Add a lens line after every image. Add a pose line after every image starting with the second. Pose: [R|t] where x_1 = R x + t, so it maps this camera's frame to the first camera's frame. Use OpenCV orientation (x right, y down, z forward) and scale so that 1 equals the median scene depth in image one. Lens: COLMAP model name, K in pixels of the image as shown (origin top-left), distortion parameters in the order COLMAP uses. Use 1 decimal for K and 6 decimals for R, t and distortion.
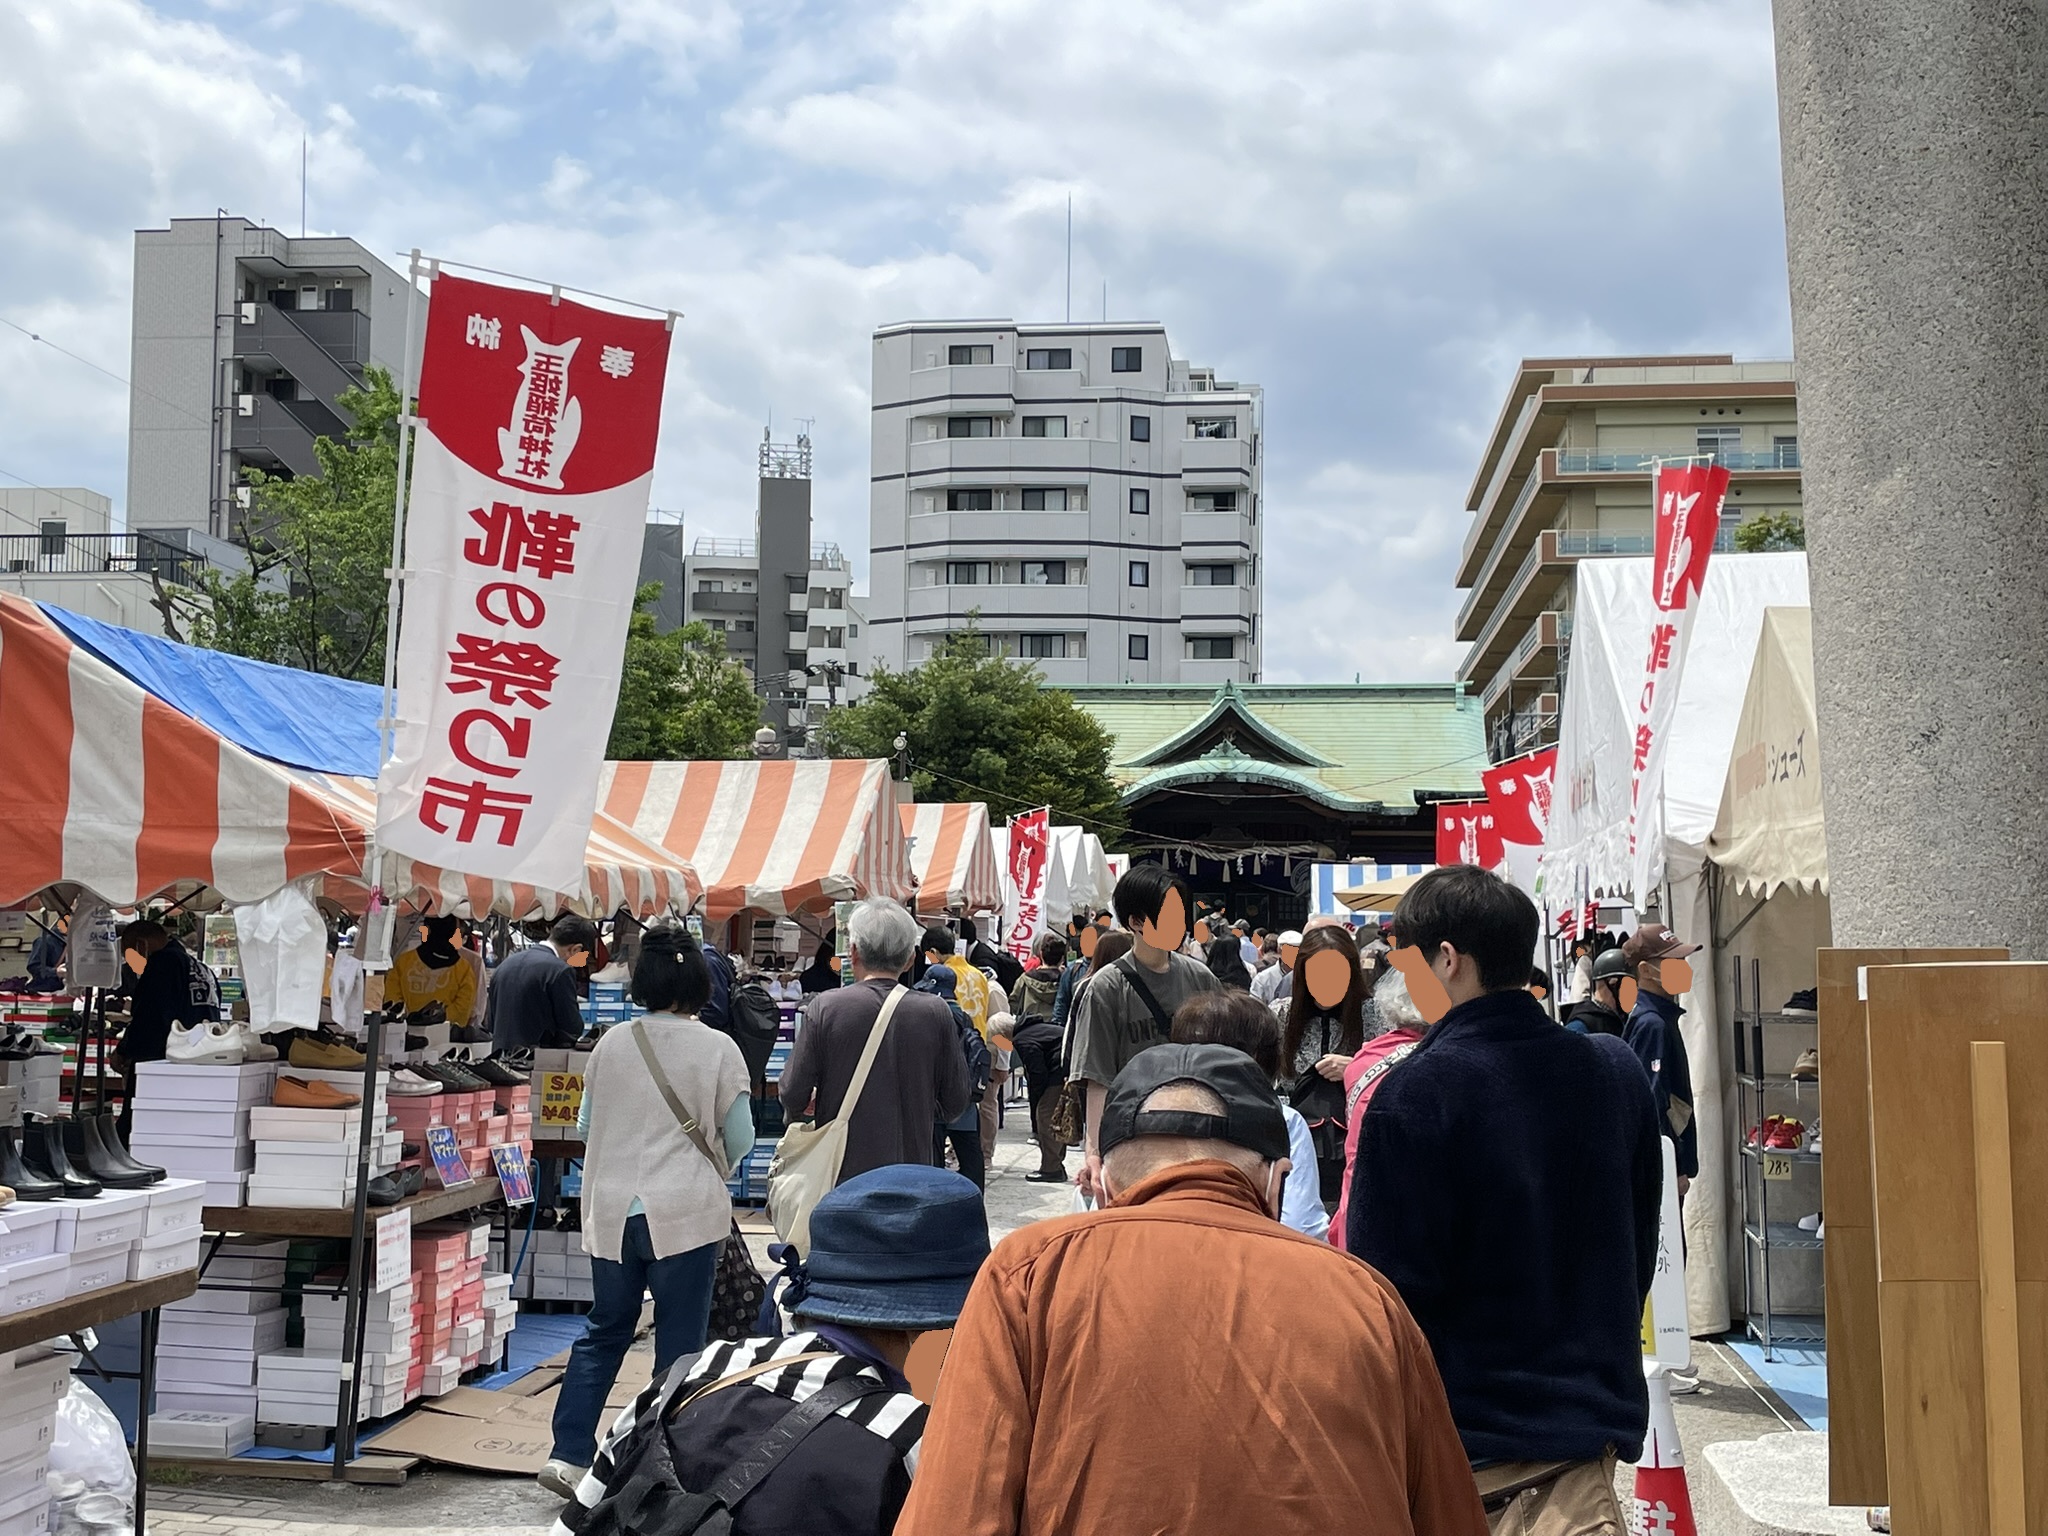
lens RADIAL K [[2439.9, 0, 1024.0], [0, 2439.9, 776.4], [0, 0, 1]] dist [0.077837, 0.000000]
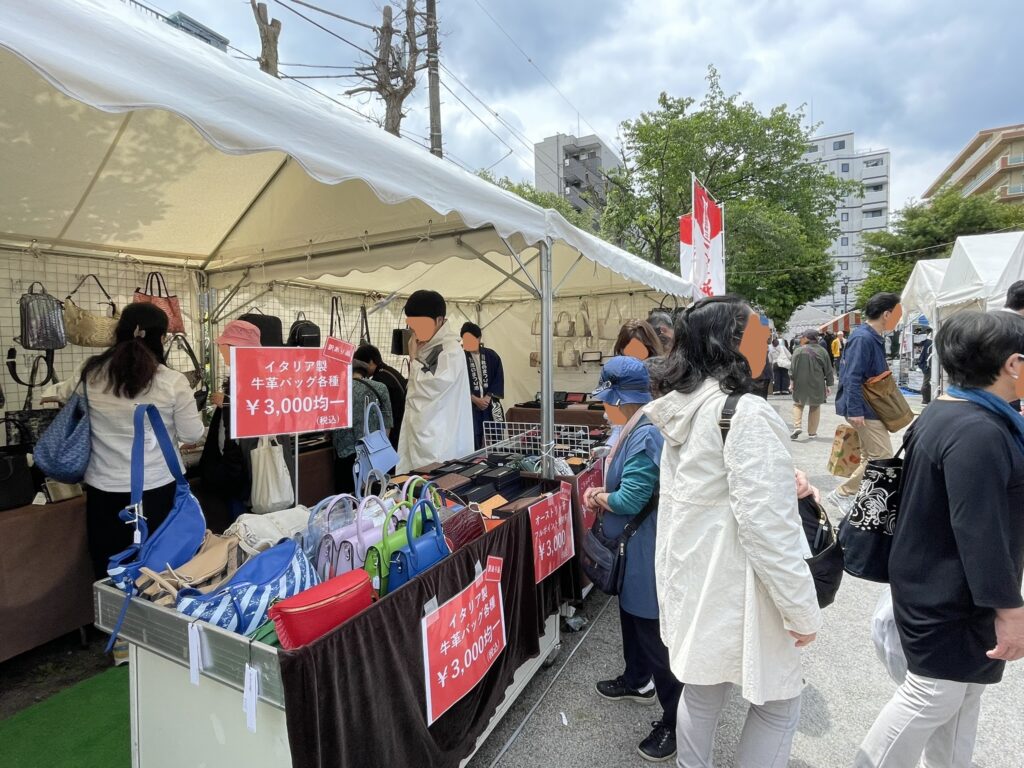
lens RADIAL K [[526.5, 0, 509.3], [0, 526.5, 382.3], [0, 0, 1]] dist [0.002302, -0.002901]
pose [[0.927275, -0.015239, -0.374070, -0.719651], [0.065093, 0.990515, 0.121006, 0.108175], [0.368678, -0.136555, 0.919472, 1.559666]]
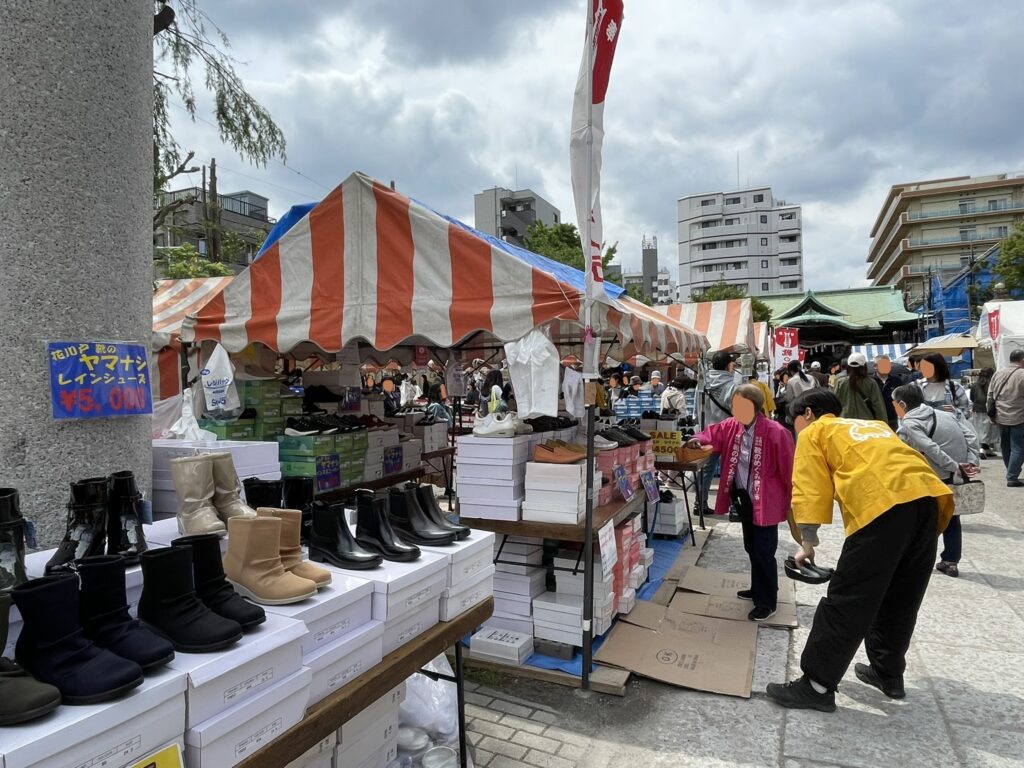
lens RADIAL K [[658.2, 0, 493.2], [0, 658.2, 391.9], [0, 0, 1]] dist [-0.023427, 0.006823]
pose [[0.944156, -0.028573, -0.328259, -0.094592], [0.055357, 0.995828, 0.072543, 0.027222], [0.324816, -0.086663, 0.941798, 0.297437]]
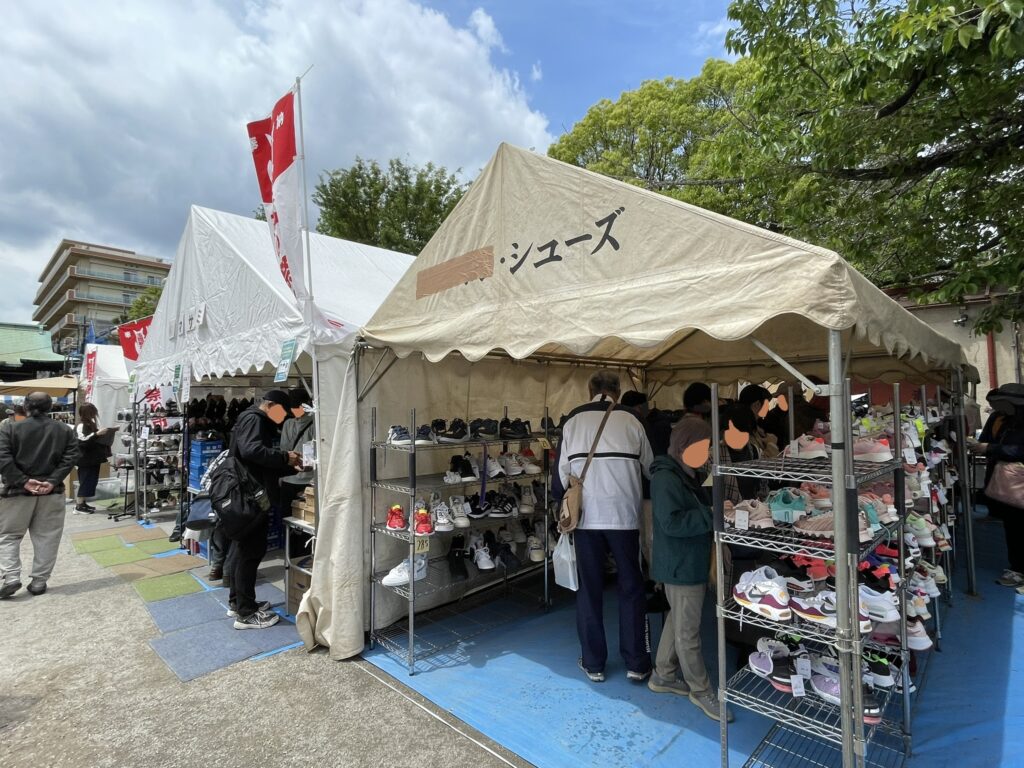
lens RADIAL K [[526.5, 0, 512.5], [0, 526.5, 382.3], [0, 0, 1]] dist [0.002302, -0.002901]
pose [[0.604689, 0.032505, 0.795798, 0.051579], [-0.045508, 0.998945, -0.006223, 0.038718], [-0.795161, -0.032452, 0.605530, 0.509550]]
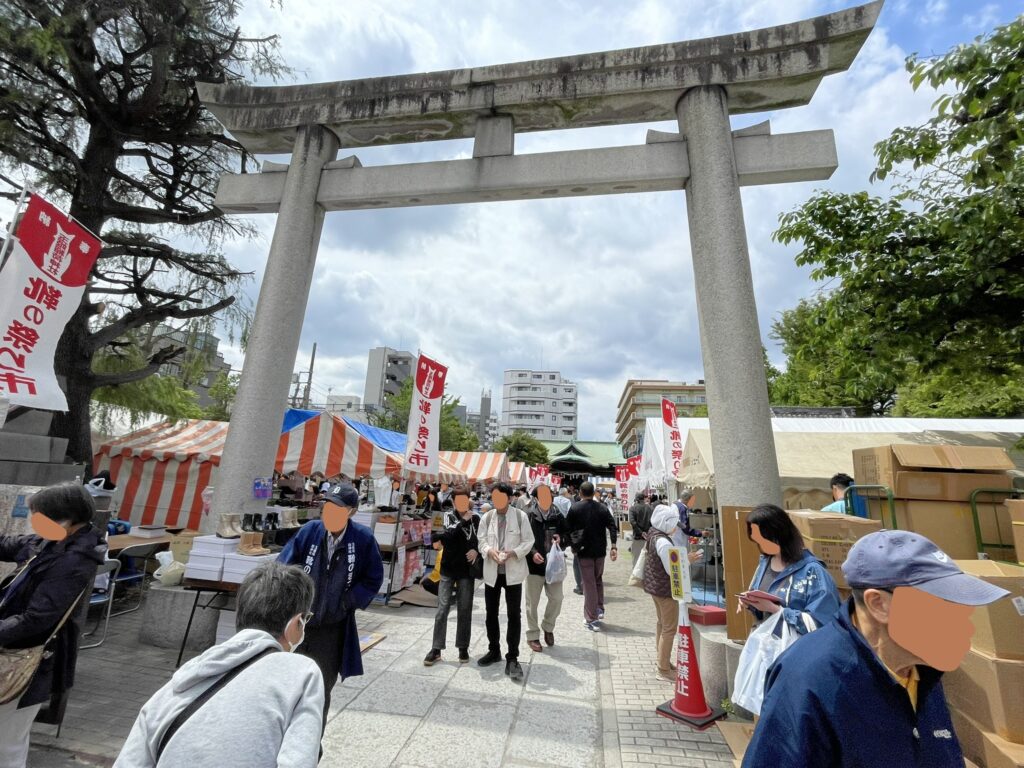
lens RADIAL K [[469.8, 0, 511.8], [0, 469.8, 380.7], [0, 0, 1]] dist [-0.001080, -0.000316]
pose [[0.998632, 0.029173, -0.043387, -0.007155], [-0.035720, 0.986677, -0.158723, -0.001232], [0.038179, 0.160056, 0.986369, 0.032425]]
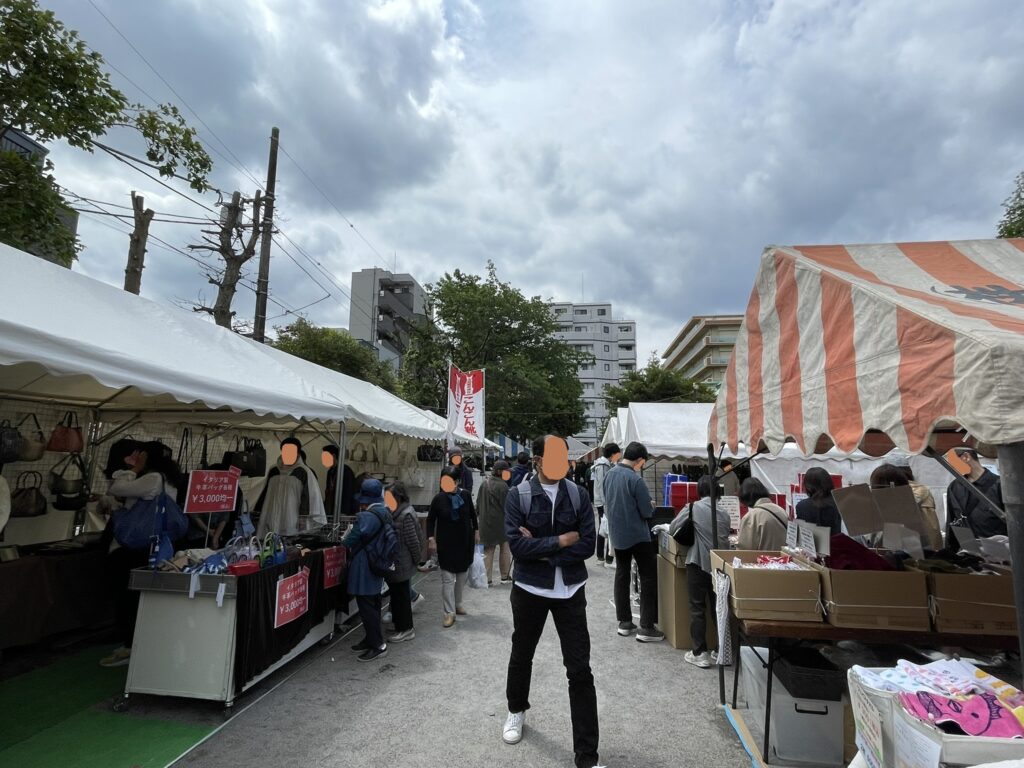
lens RADIAL K [[526.5, 0, 507.0], [0, 526.5, 385.1], [0, 0, 1]] dist [0.002302, -0.002901]
pose [[0.999724, -0.005156, -0.022932, -0.650464], [0.003222, 0.996496, -0.083581, 0.088879], [0.023283, 0.083484, 0.996237, 1.365930]]
